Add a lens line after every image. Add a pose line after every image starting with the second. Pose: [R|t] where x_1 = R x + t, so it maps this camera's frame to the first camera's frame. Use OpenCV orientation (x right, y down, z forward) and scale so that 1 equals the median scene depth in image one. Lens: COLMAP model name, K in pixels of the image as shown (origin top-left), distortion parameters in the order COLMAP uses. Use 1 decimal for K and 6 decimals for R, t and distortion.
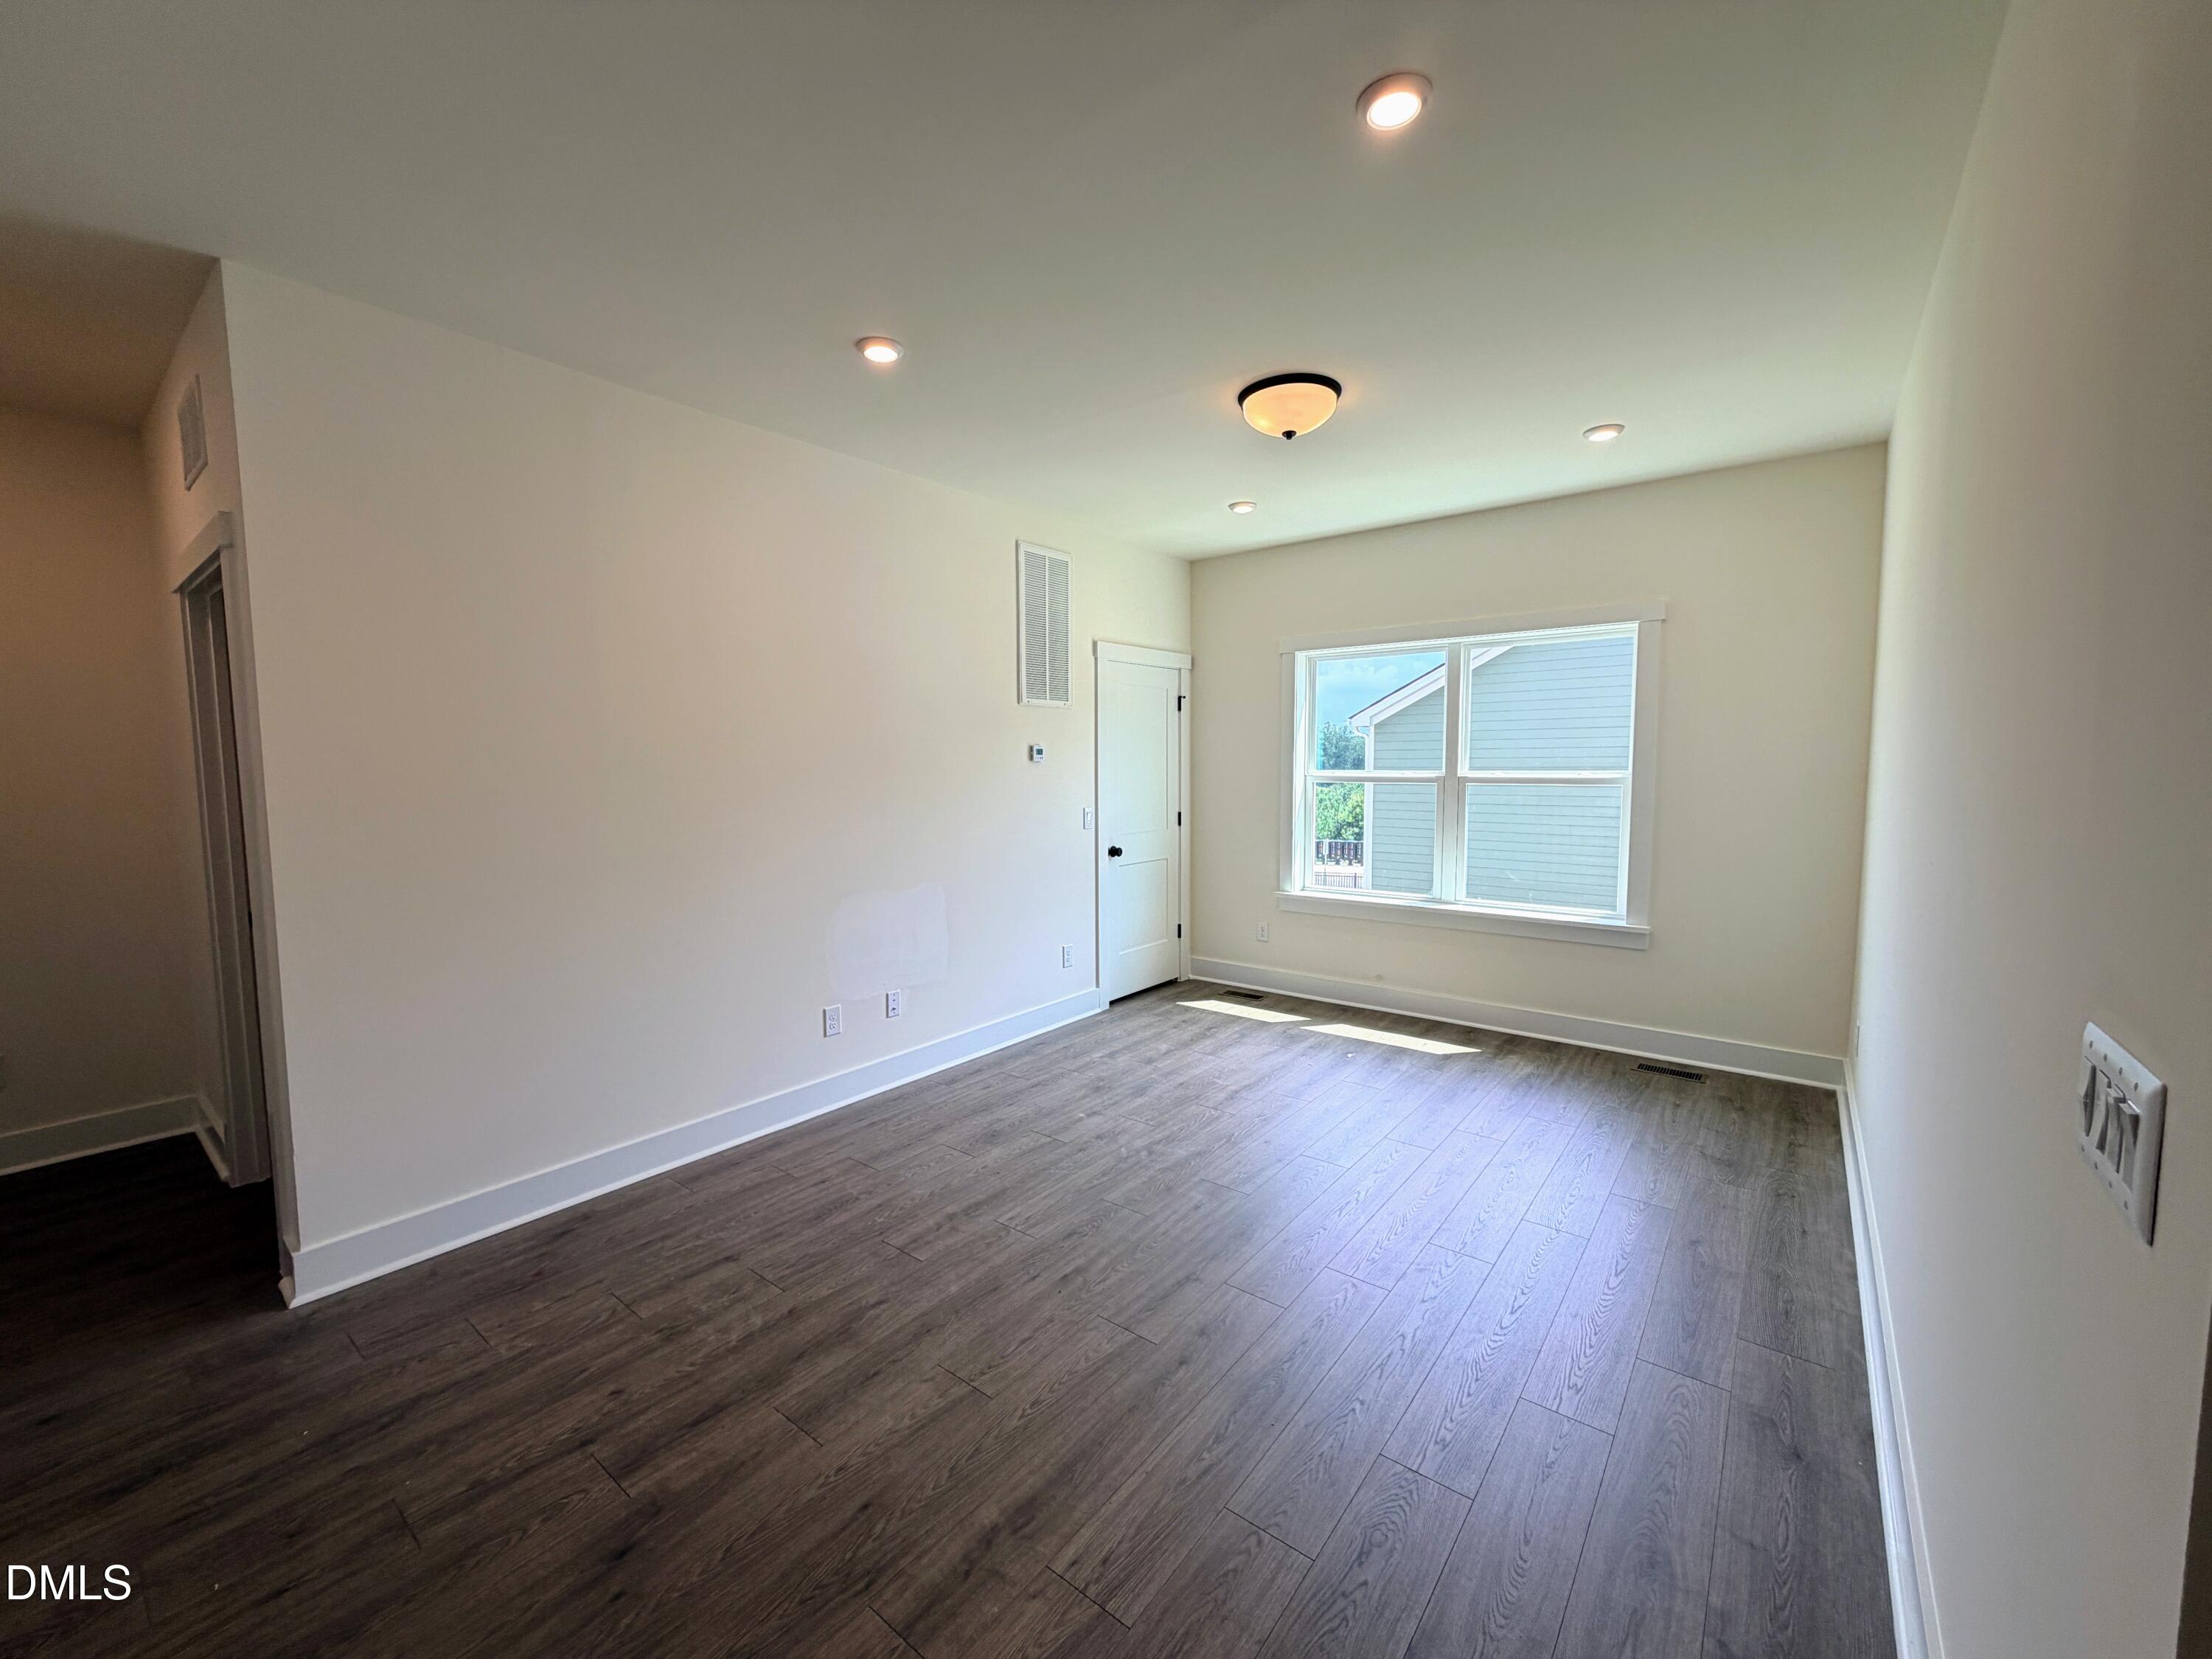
lens RADIAL K [[880.6, 0, 1103.7], [0, 880.6, 829.0], [0, 0, 1]] dist [-0.001523, -0.000335]
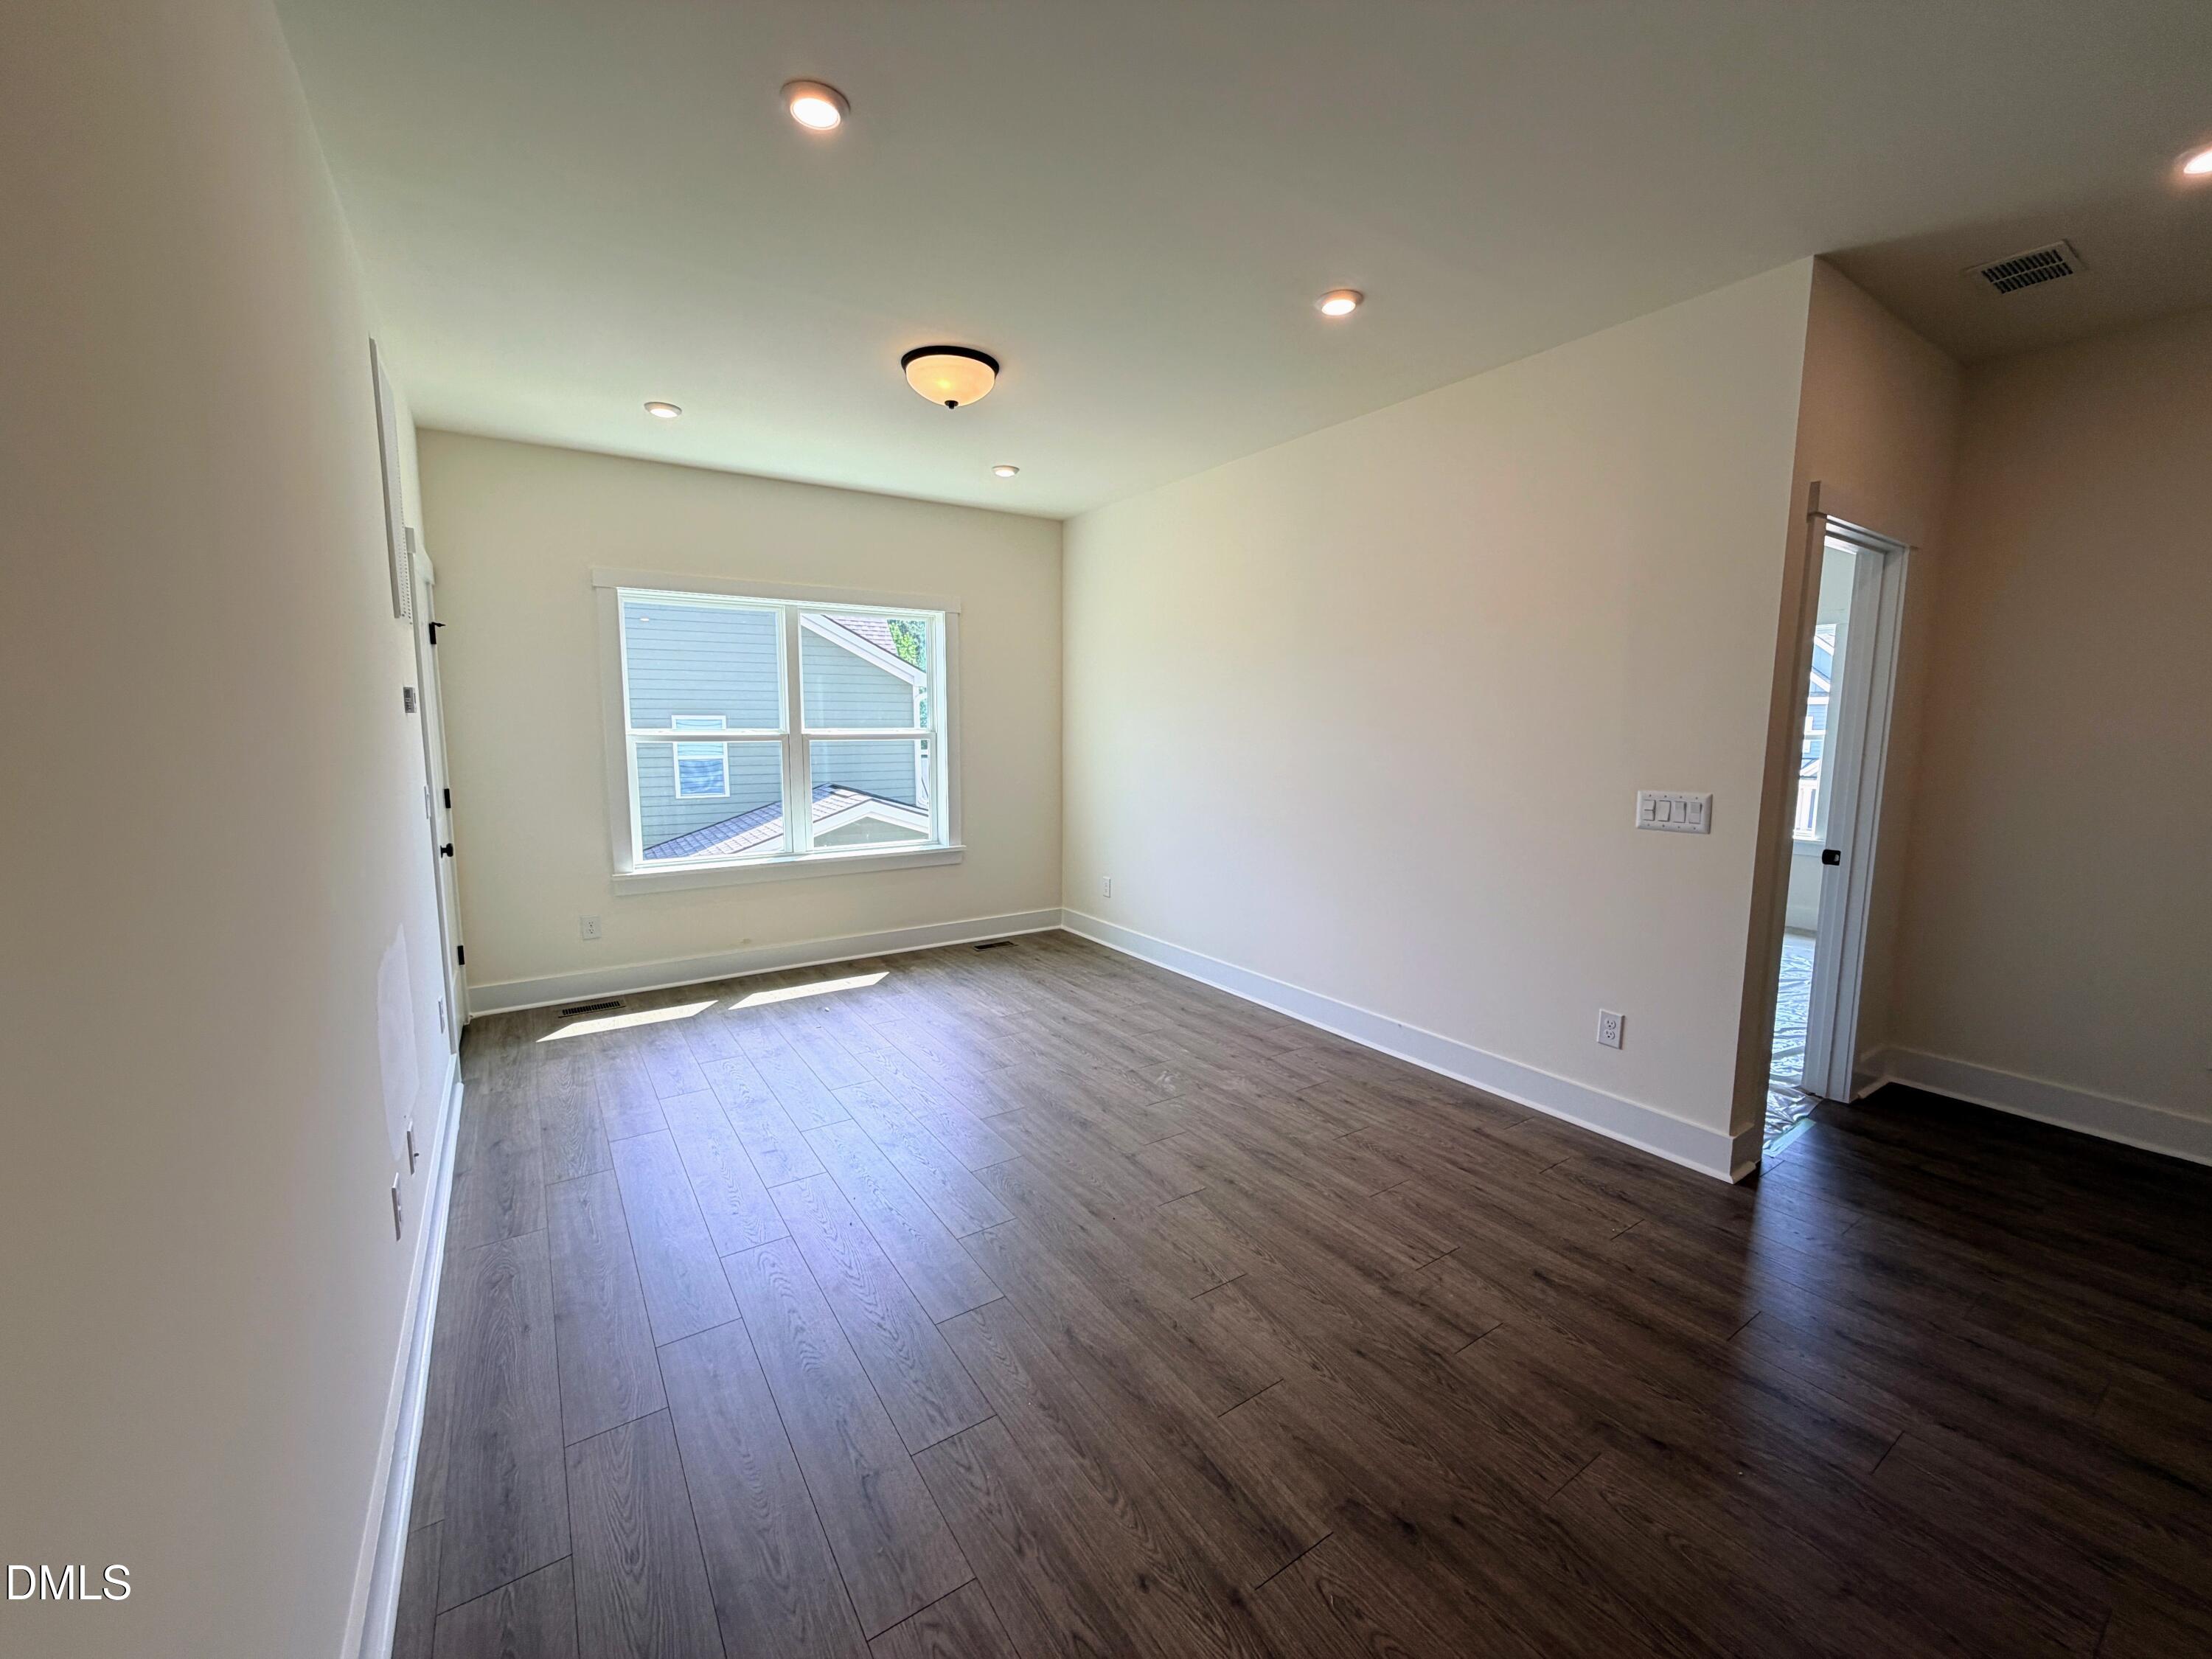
lens RADIAL K [[880.6, 0, 1103.7], [0, 880.6, 829.0], [0, 0, 1]] dist [-0.001523, -0.000335]
pose [[0.311469, -0.110125, 0.943854, -0.603943], [0.071011, 0.993182, 0.092447, -0.022452], [-0.947599, 0.038230, 0.317166, 0.398462]]
